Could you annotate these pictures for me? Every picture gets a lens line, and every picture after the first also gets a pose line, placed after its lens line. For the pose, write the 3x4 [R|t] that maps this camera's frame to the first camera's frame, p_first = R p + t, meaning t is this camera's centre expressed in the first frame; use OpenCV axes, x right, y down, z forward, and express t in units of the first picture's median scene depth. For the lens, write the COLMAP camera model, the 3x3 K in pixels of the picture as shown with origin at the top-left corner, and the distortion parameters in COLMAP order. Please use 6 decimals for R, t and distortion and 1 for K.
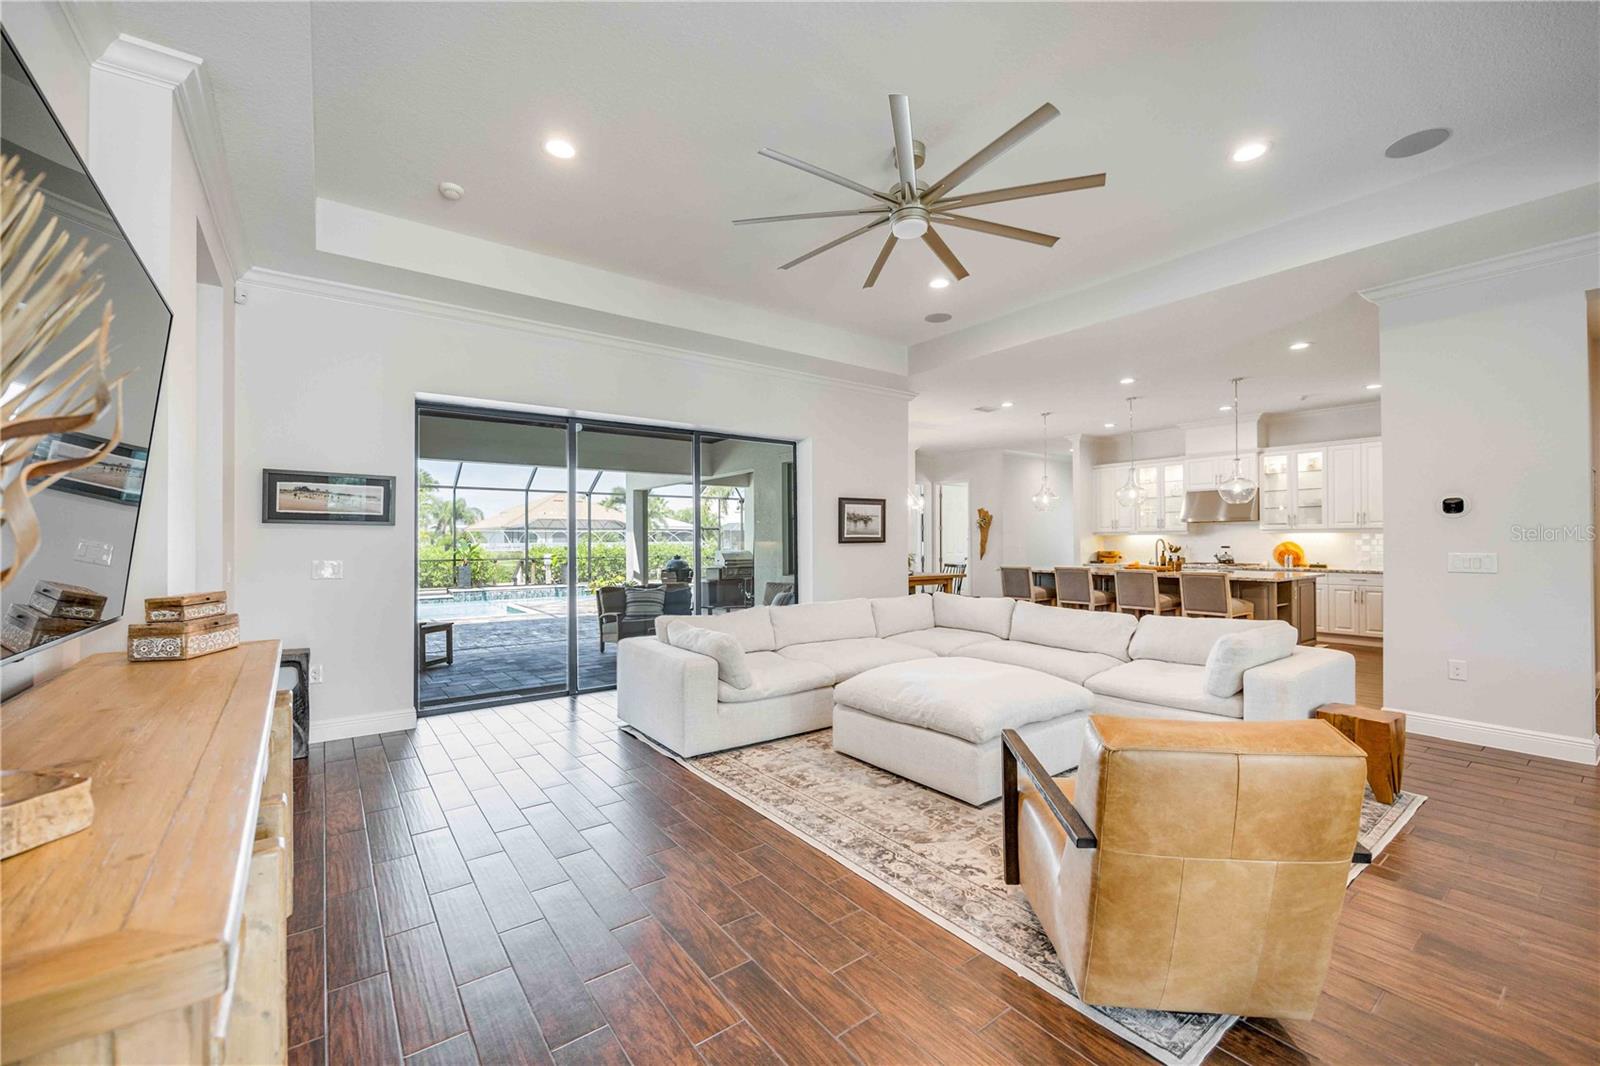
lens RADIAL K [[658.3, 0, 805.1], [0, 658.3, 536.2], [0, 0, 1]] dist [-0.002452, 0.000096]
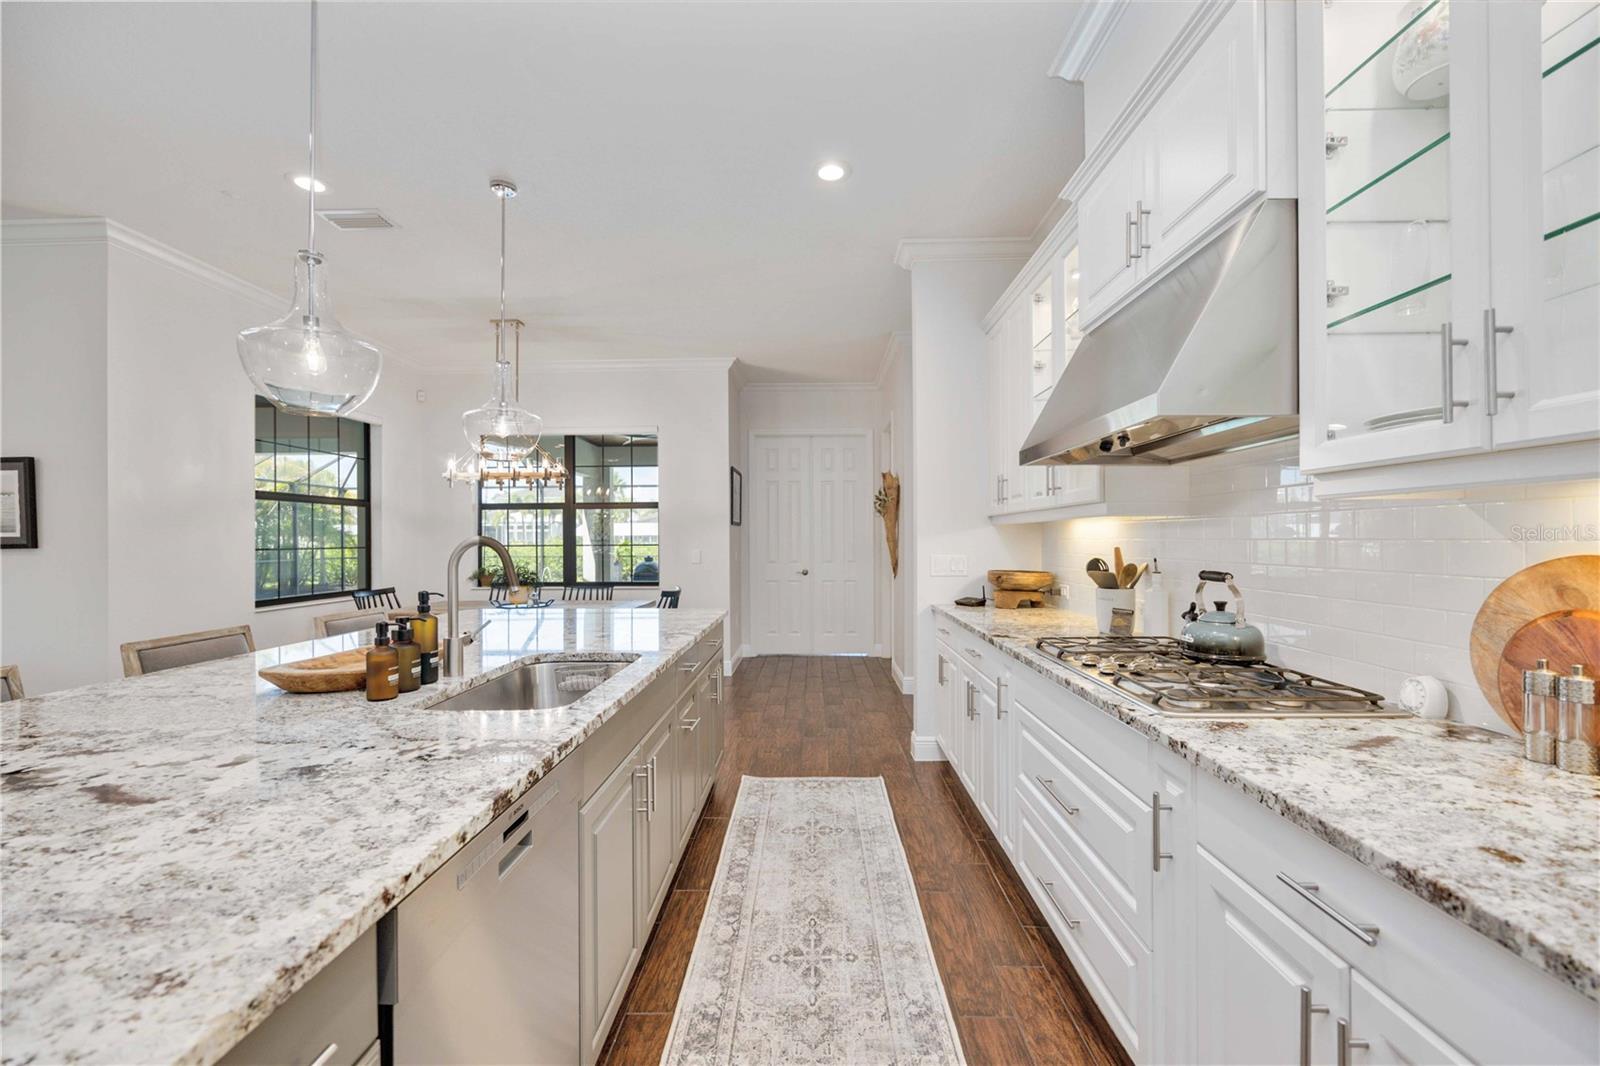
lens RADIAL K [[635.7, 0, 798.8], [0, 635.7, 535.2], [0, 0, 1]] dist [-0.001563, -0.001049]
pose [[0.788049, -0.003896, -0.615601, 0.835454], [0.009795, 0.999933, 0.006211, 0.002431], [0.615535, -0.010924, 0.788034, 0.981343]]
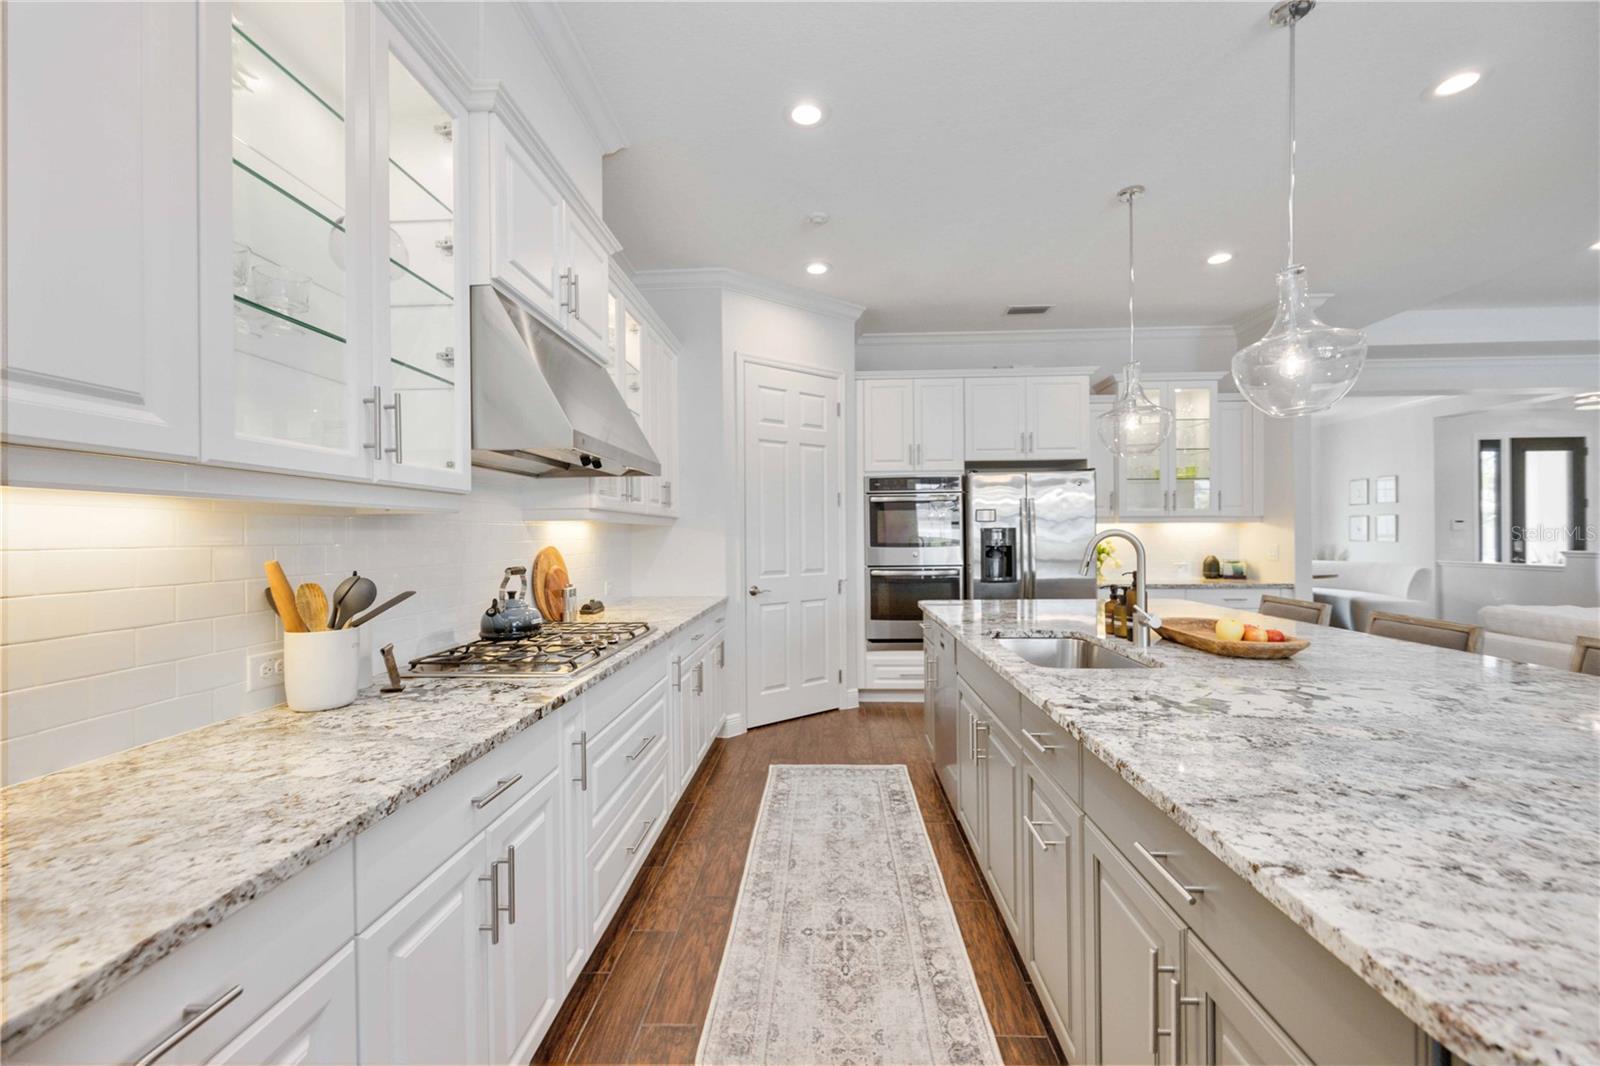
lens RADIAL K [[635.7, 0, 796.5], [0, 635.7, 539.0], [0, 0, 1]] dist [-0.001563, -0.001049]
pose [[-0.768546, 0.011972, 0.639683, 0.539304], [0.006306, 0.999918, -0.011138, 0.009390], [-0.639763, -0.004526, -0.768559, 1.383051]]
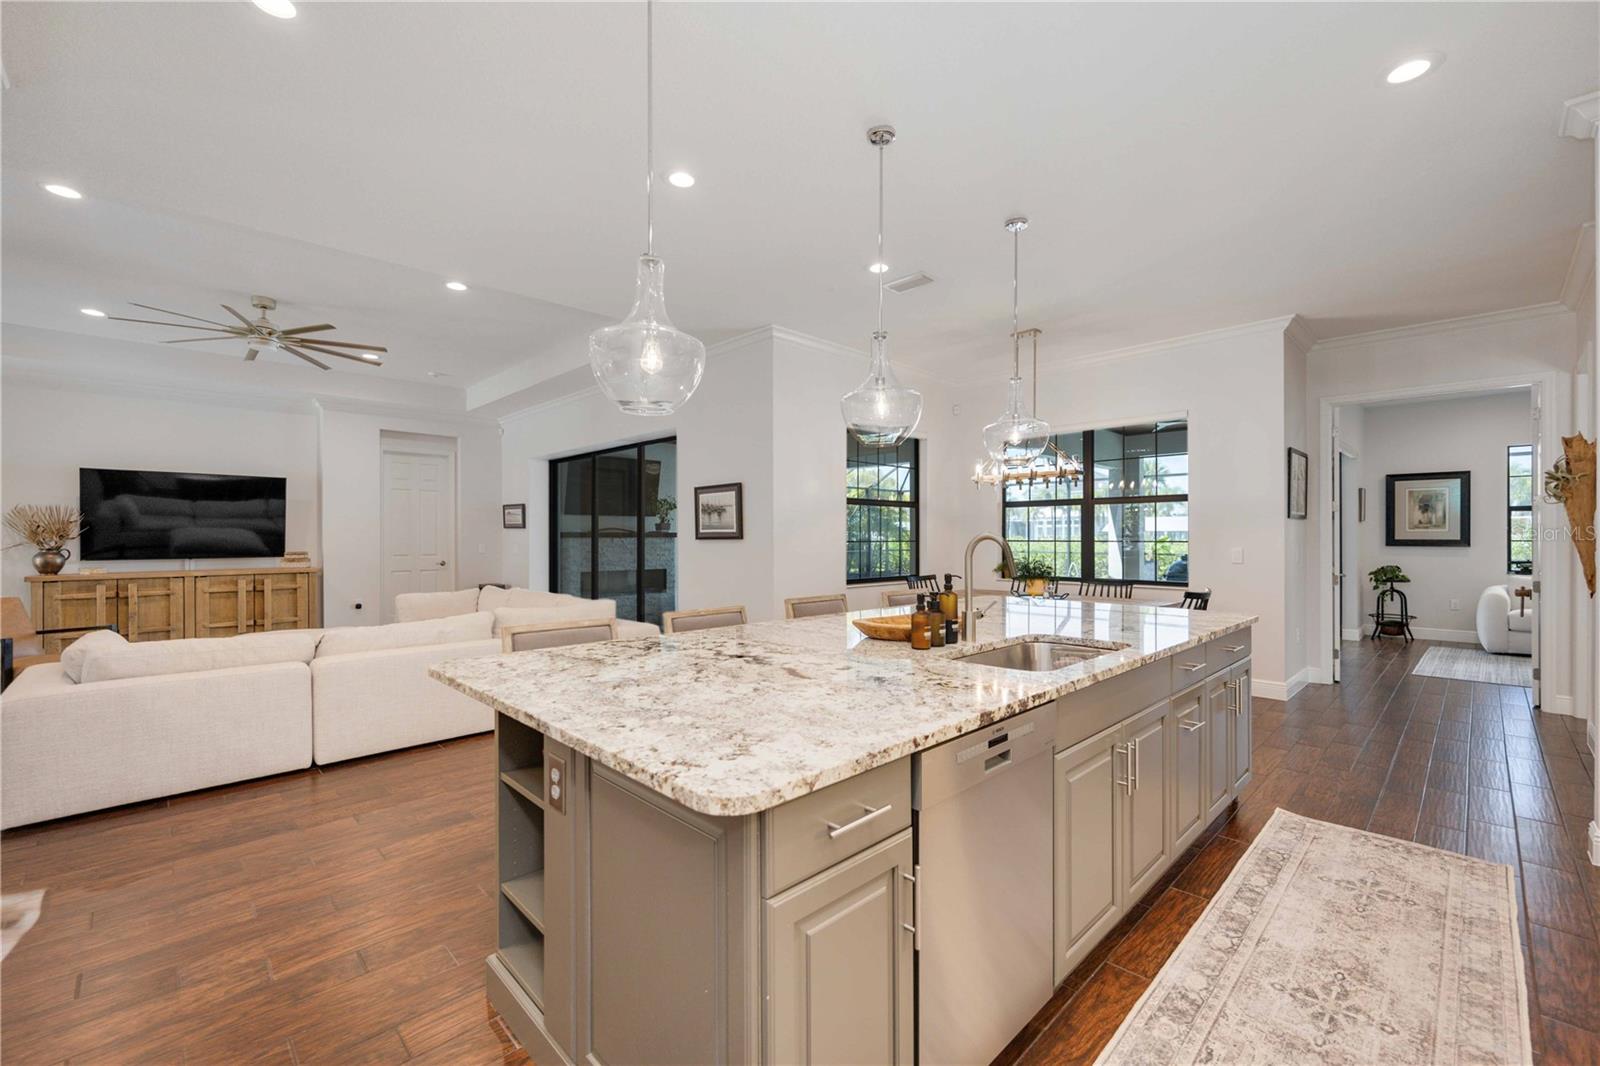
lens RADIAL K [[658.3, 0, 799.4], [0, 658.3, 533.2], [0, 0, 1]] dist [-0.002452, 0.000096]
pose [[0.131006, 0.000216, -0.991382, 0.887110], [0.011413, 0.999933, 0.001726, 0.001995], [0.991316, -0.011540, 0.130995, 0.967735]]
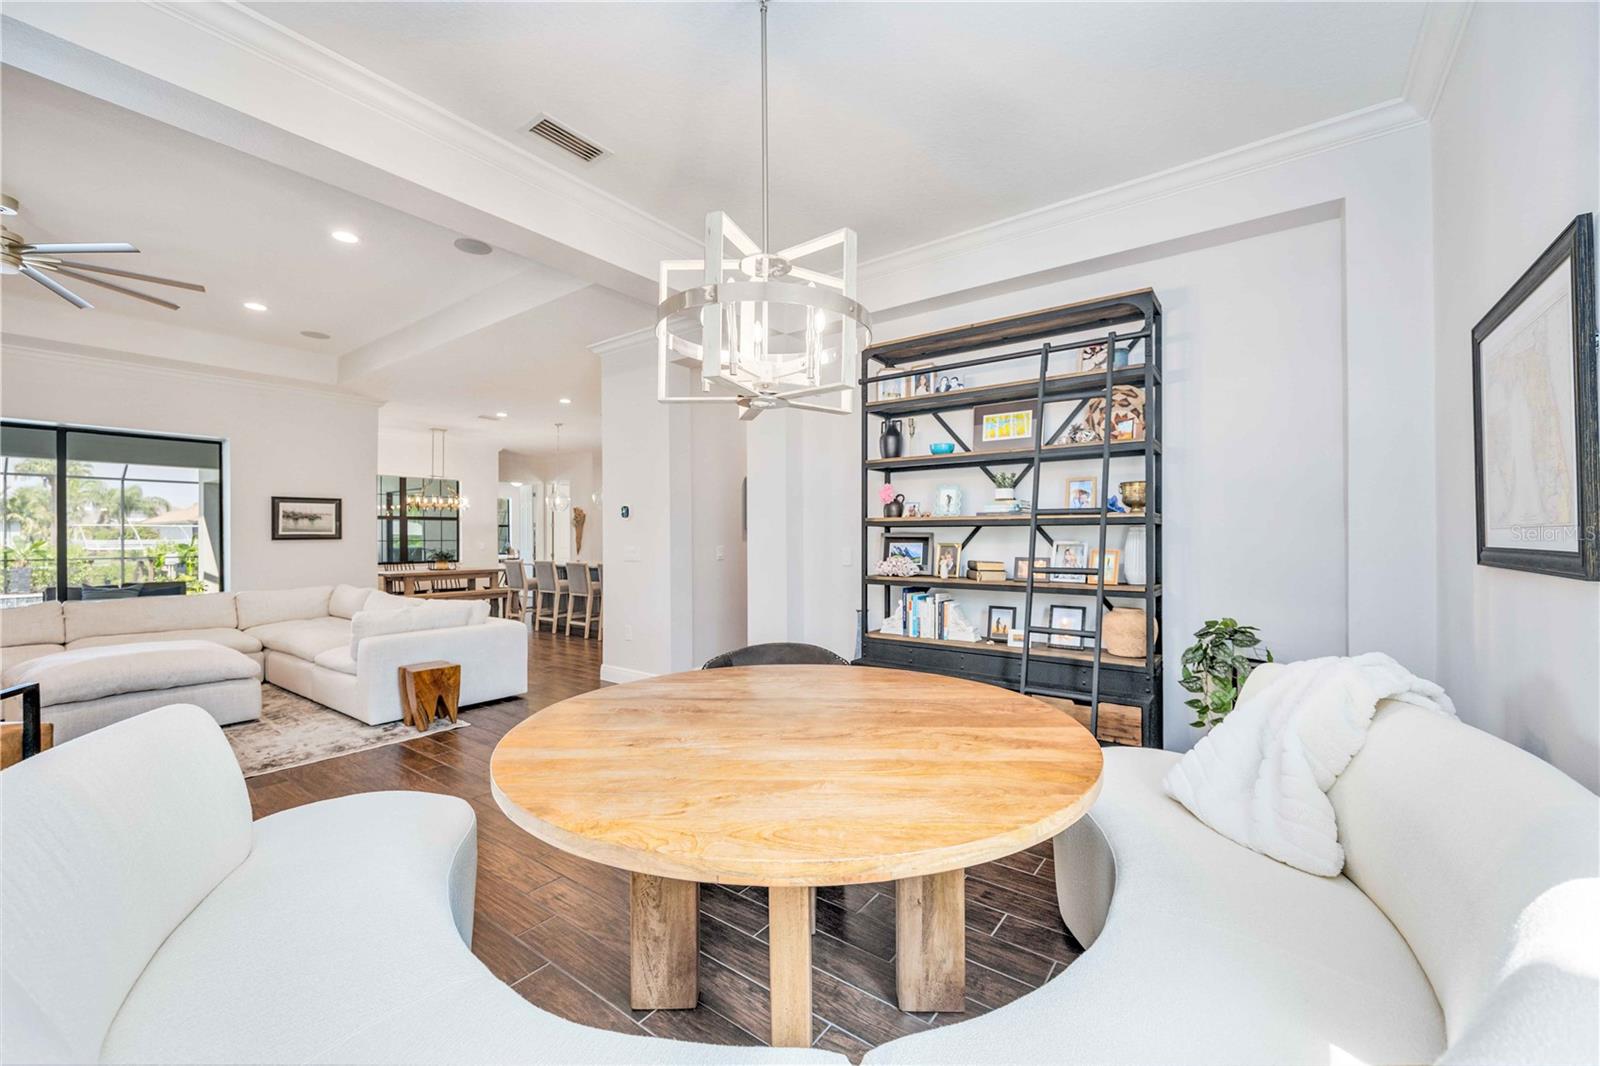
lens RADIAL K [[635.7, 0, 811.2], [0, 635.7, 539.0], [0, 0, 1]] dist [-0.001563, -0.001049]
pose [[0.955564, -0.000927, 0.294781, 0.546308], [-0.002143, 0.999947, 0.010091, -0.002697], [-0.294774, -0.010274, 0.955512, -0.208770]]
